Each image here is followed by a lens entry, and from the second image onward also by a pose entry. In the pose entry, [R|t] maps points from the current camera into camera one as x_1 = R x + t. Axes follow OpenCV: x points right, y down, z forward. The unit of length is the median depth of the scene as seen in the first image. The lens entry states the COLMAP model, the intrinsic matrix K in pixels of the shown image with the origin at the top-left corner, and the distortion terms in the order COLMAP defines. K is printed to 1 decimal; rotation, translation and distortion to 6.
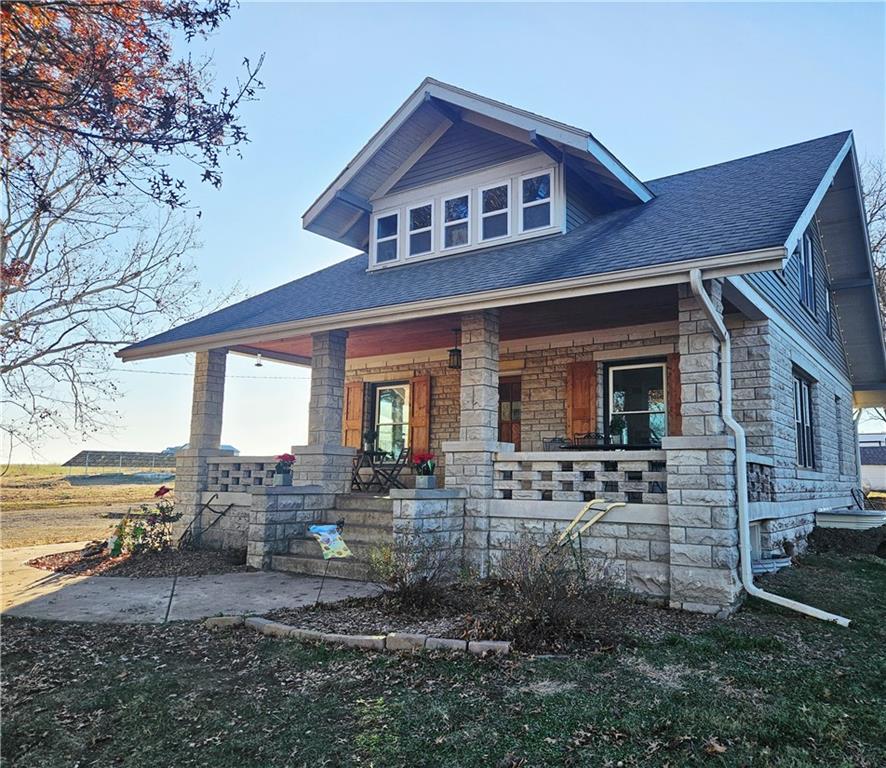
lens RADIAL K [[686.3, 0, 443.0], [0, 686.3, 384.0], [0, 0, 1]] dist [0.061267, -0.005833]
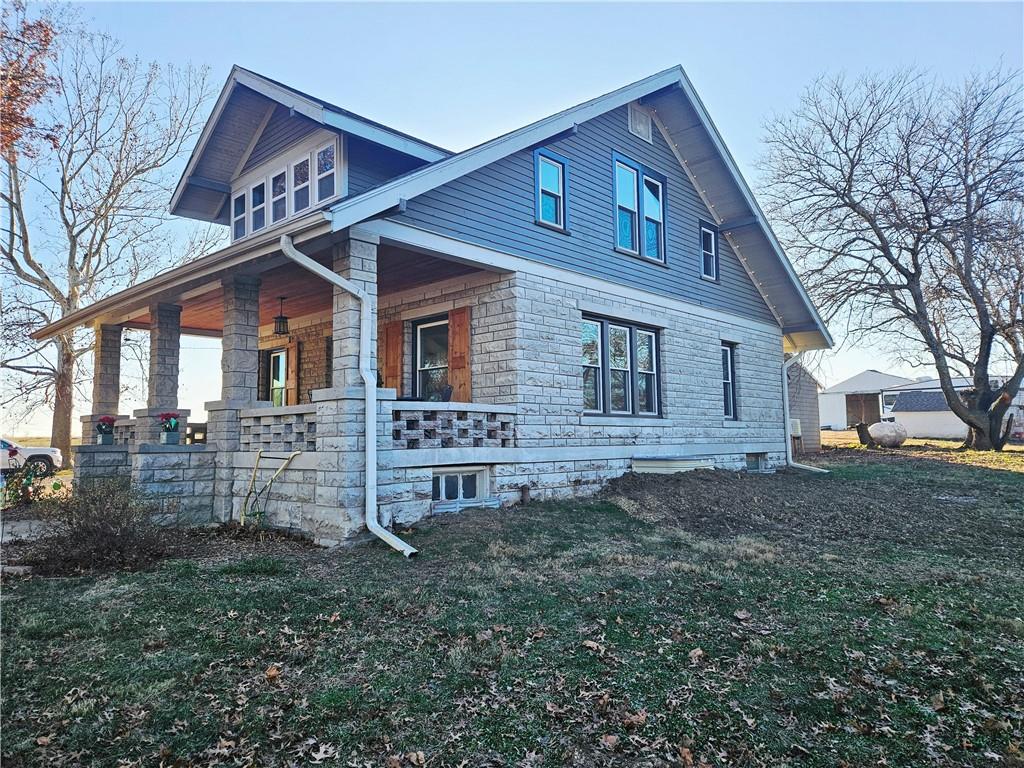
lens RADIAL K [[689.6, 0, 503.5], [0, 689.6, 380.6], [0, 0, 1]] dist [0.064283, -0.059882]
pose [[0.980455, -0.039413, -0.192753, 0.575504], [0.048837, 0.997820, 0.044386, 0.019160], [0.190584, -0.052932, 0.980243, -0.010922]]
